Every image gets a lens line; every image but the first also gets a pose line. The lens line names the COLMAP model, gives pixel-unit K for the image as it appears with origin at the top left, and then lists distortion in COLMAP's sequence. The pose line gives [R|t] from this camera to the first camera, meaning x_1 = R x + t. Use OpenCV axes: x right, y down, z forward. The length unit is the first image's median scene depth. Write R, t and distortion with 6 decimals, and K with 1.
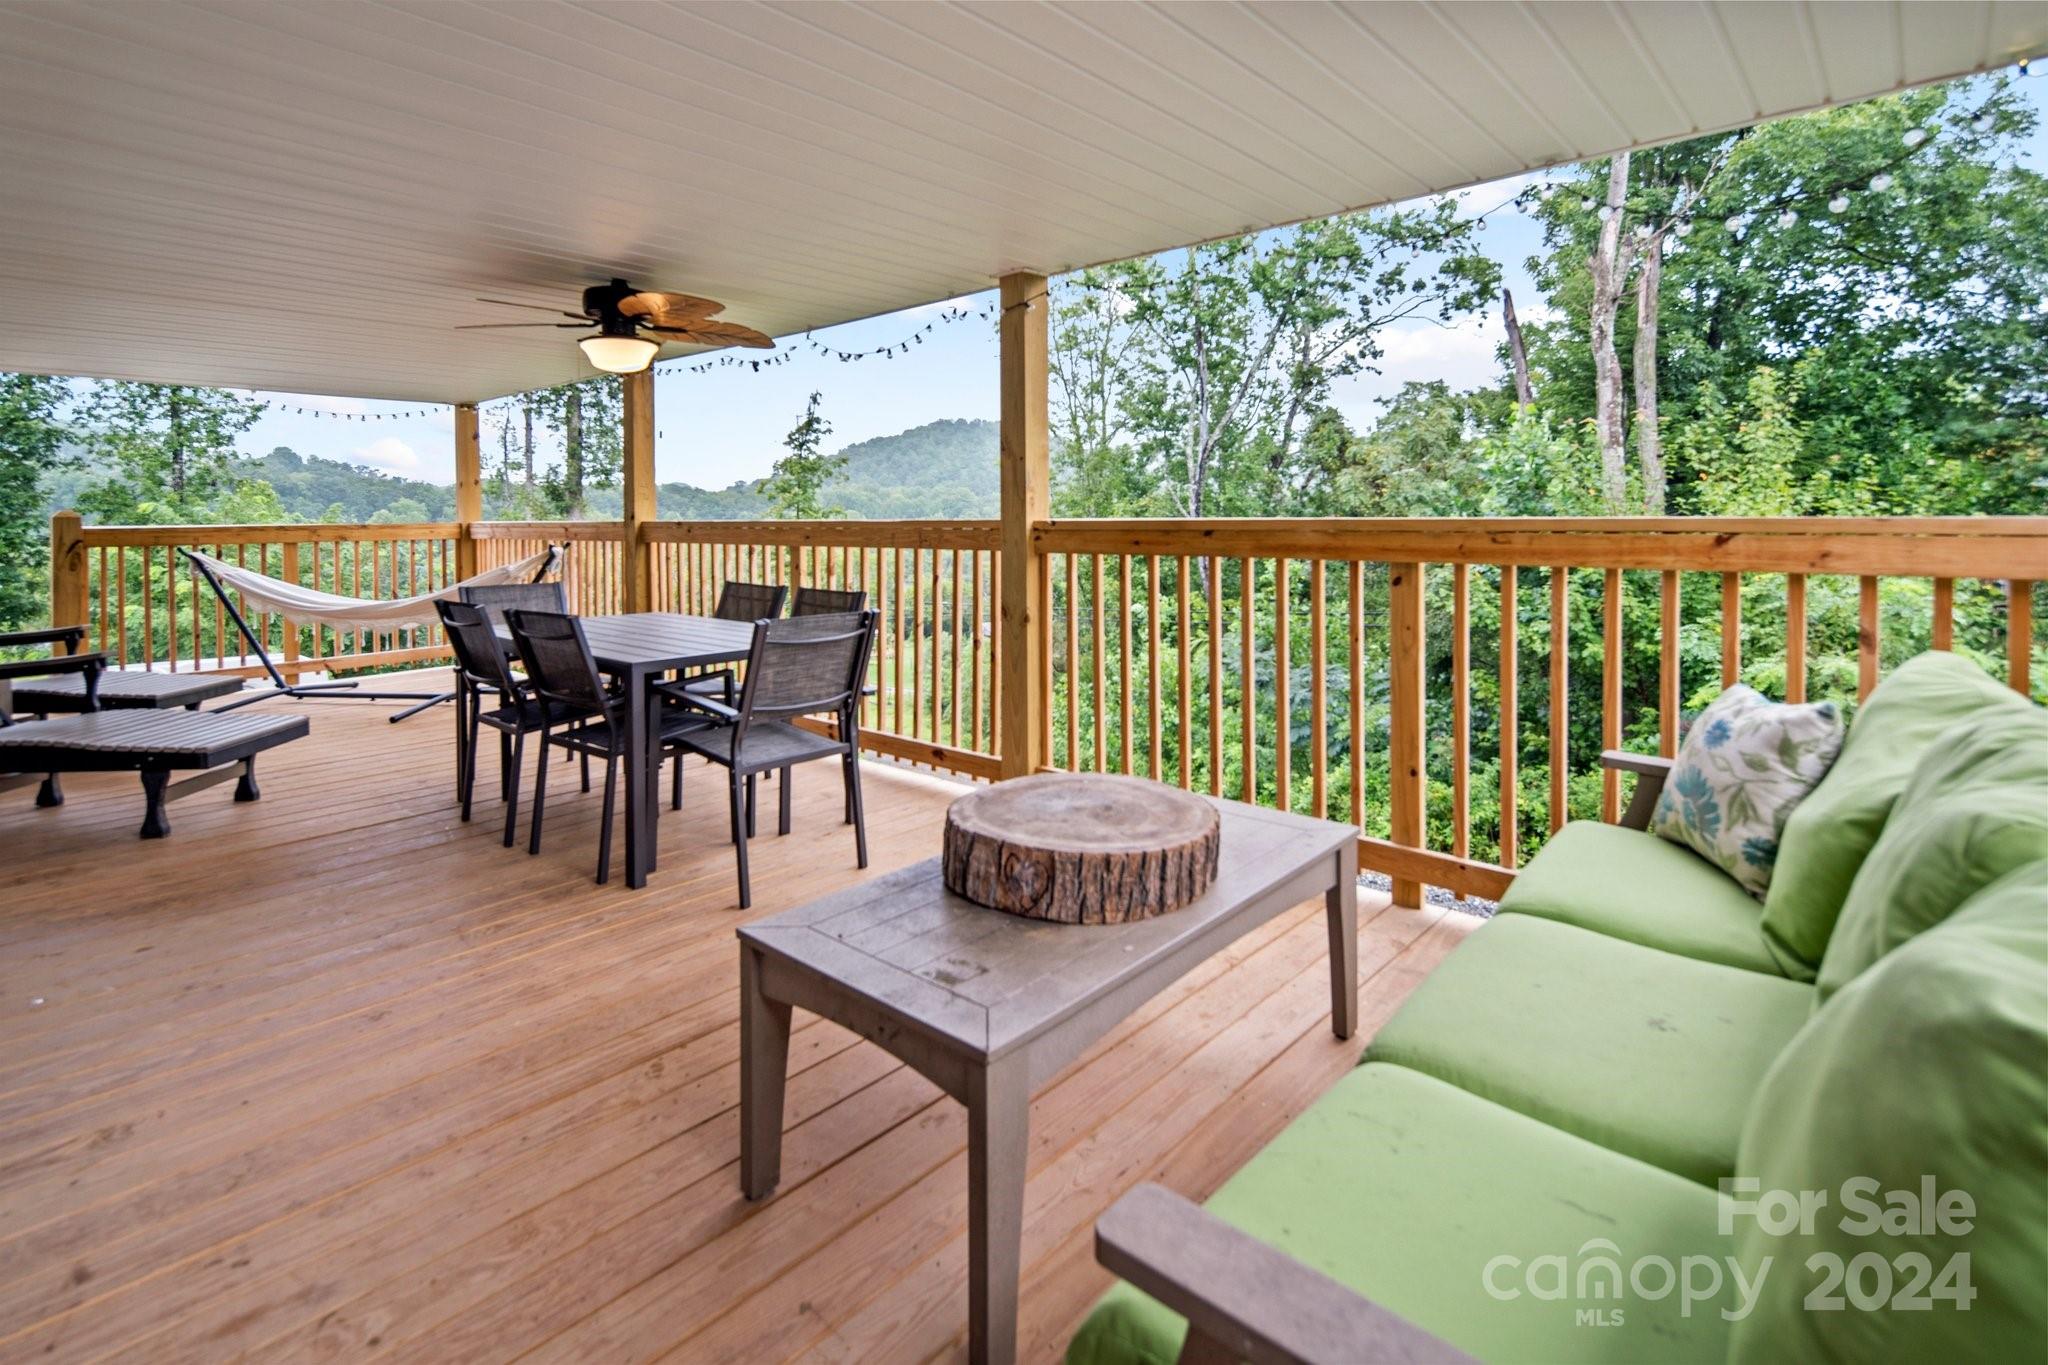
lens RADIAL K [[991.0, 0, 1018.6], [0, 991.0, 538.7], [0, 0, 1]] dist [0.010623, -0.008871]
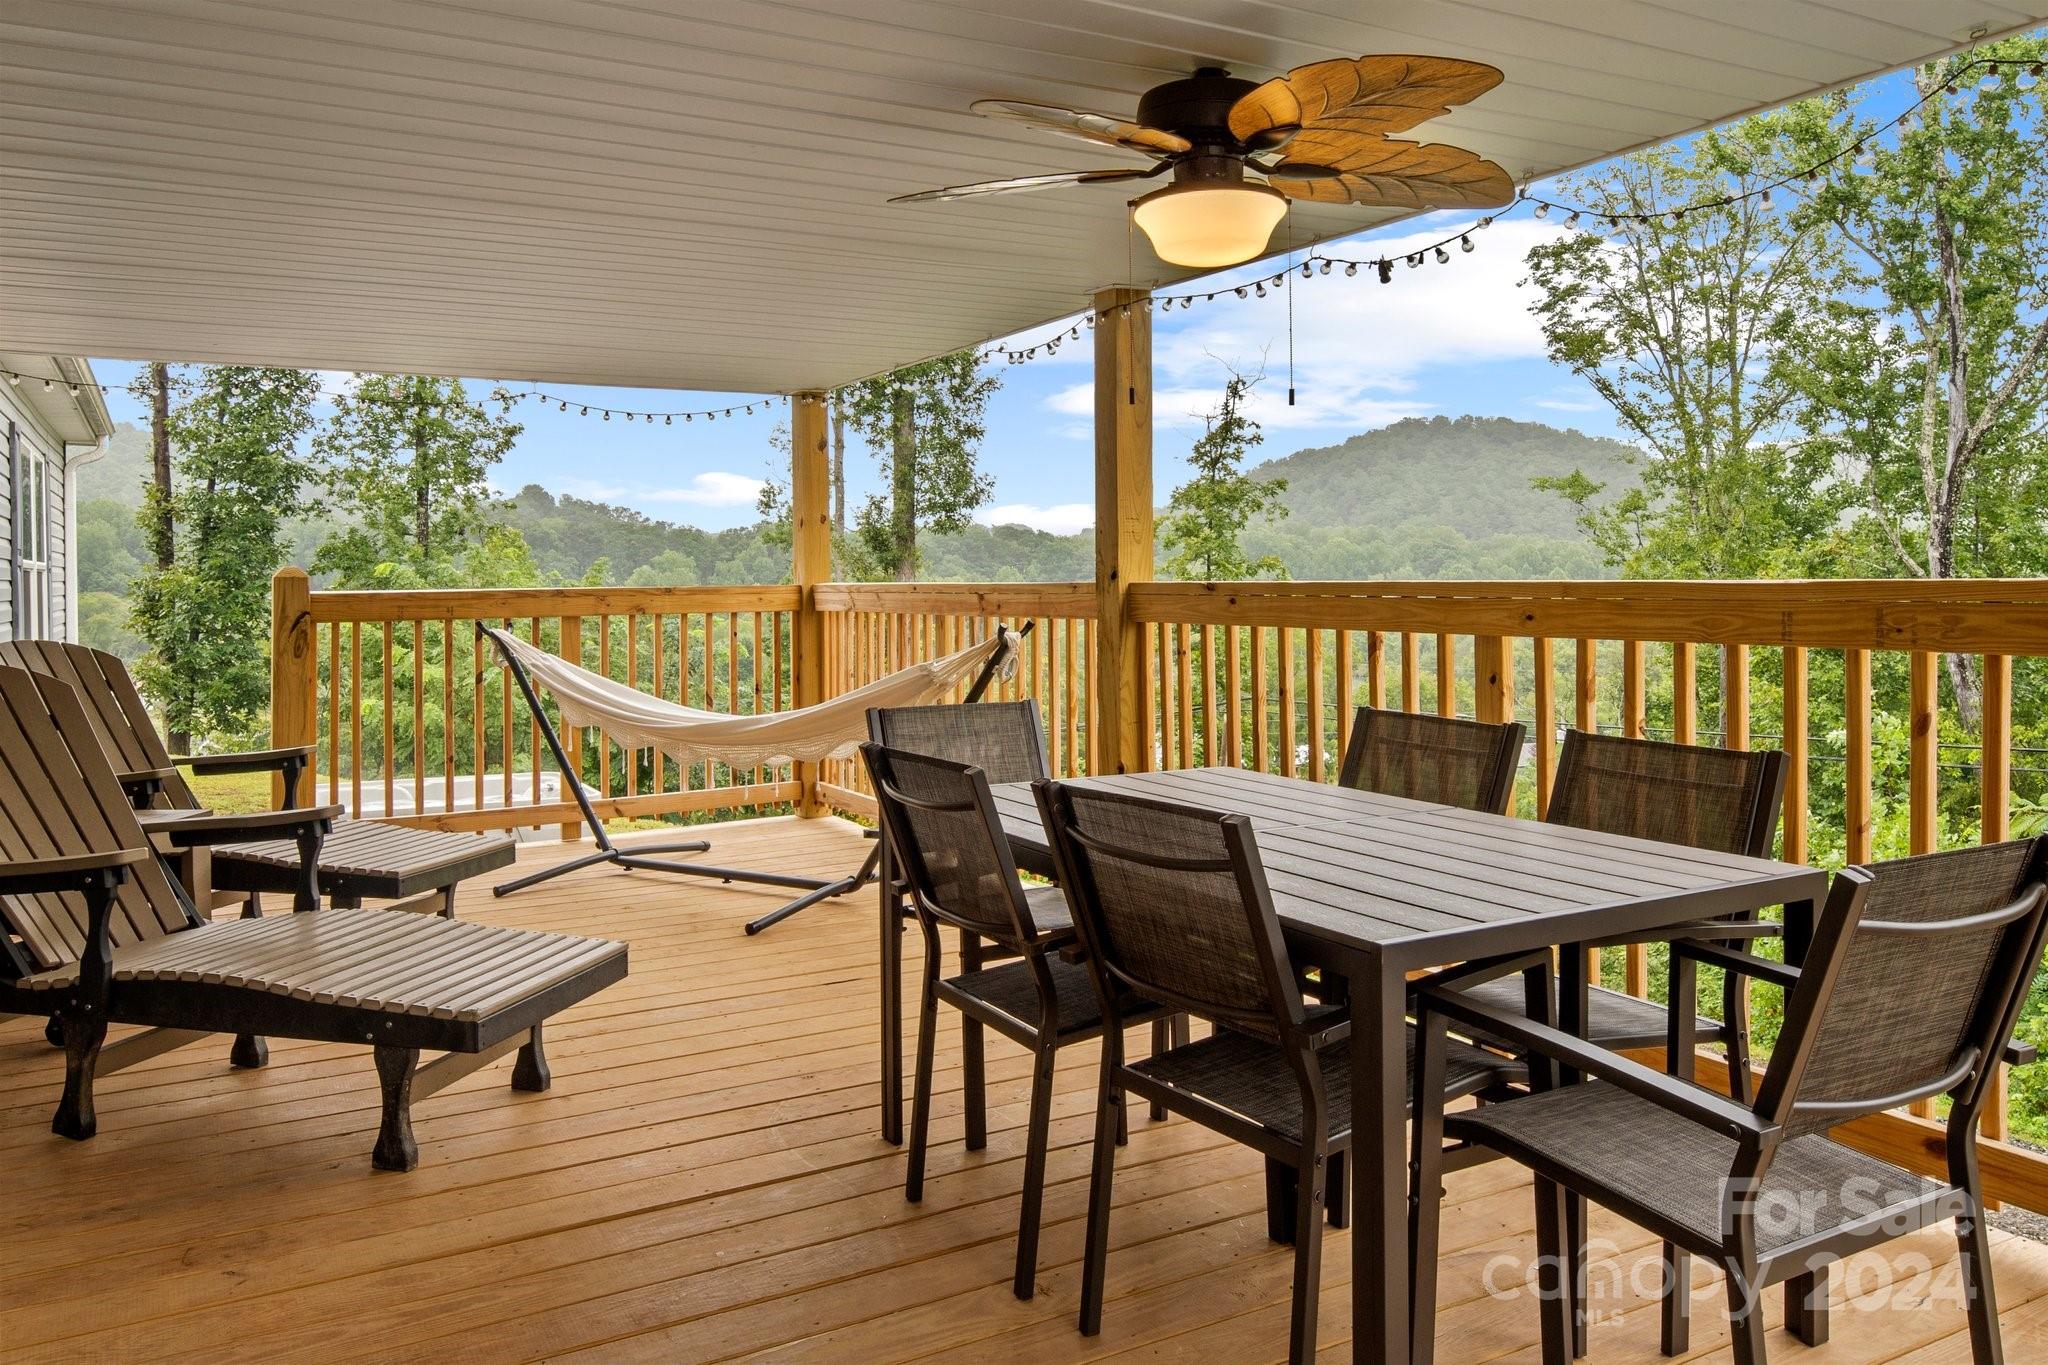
lens RADIAL K [[1517.9, 0, 1015.4], [0, 1517.9, 580.9], [0, 0, 1]] dist [-0.007648, 0.000031]
pose [[0.946676, -0.001390, -0.322183, -0.039748], [-0.004086, 0.999858, -0.016322, -0.001054], [0.322160, 0.016768, 0.946537, 0.045362]]
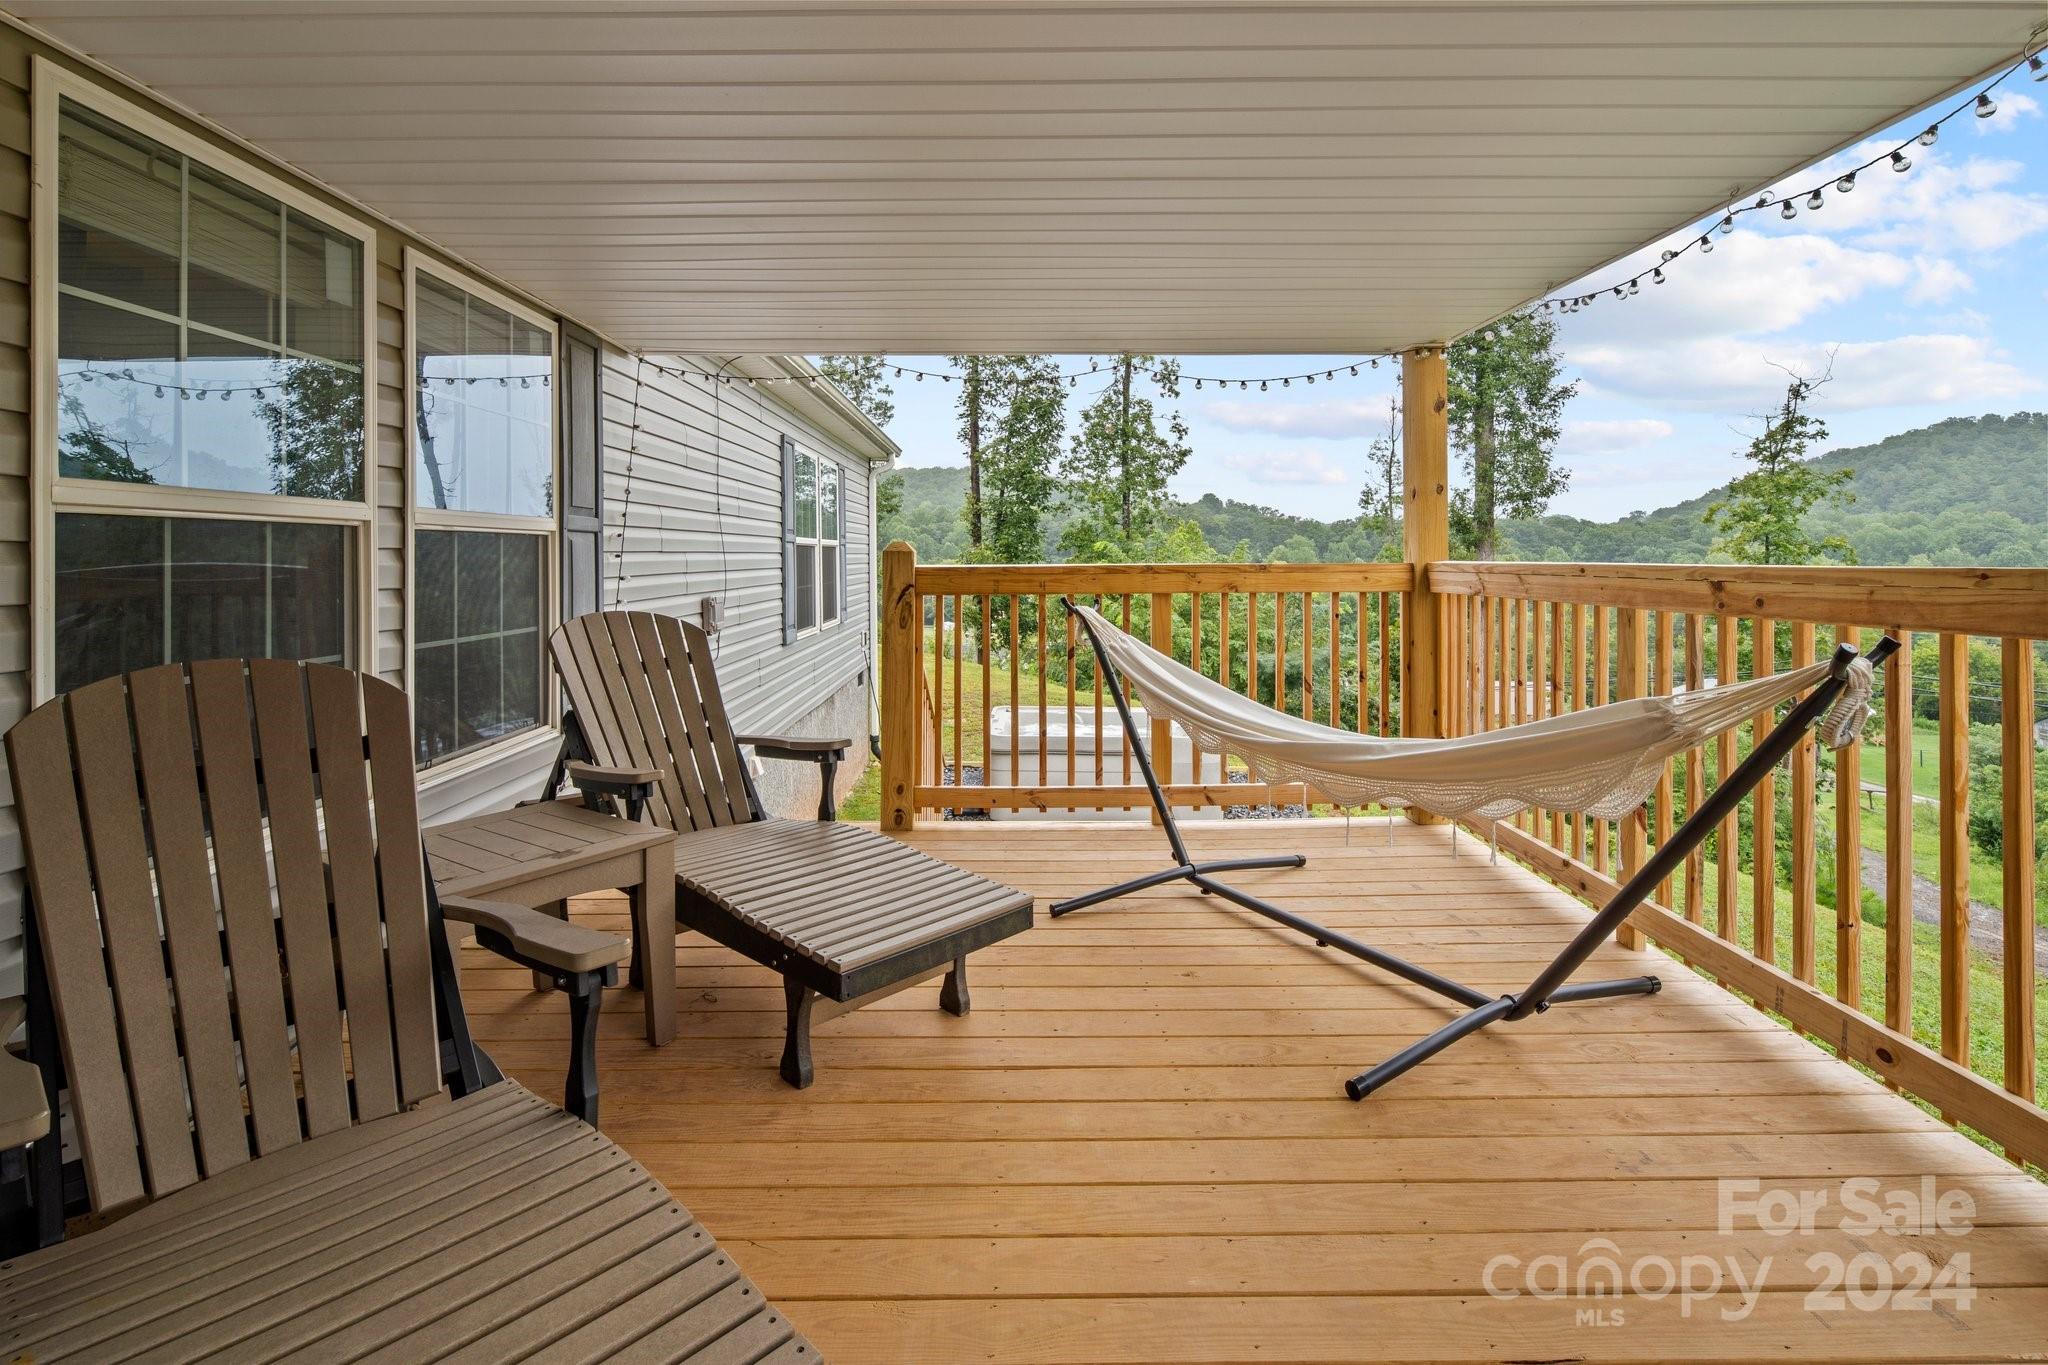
lens RADIAL K [[991.0, 0, 1018.6], [0, 991.0, 538.7], [0, 0, 1]] dist [0.010623, -0.008871]
pose [[0.677250, -0.007662, -0.735713, -0.092273], [-0.018631, 0.999447, -0.027560, -0.003058], [0.735517, 0.032372, 0.676732, 0.141126]]
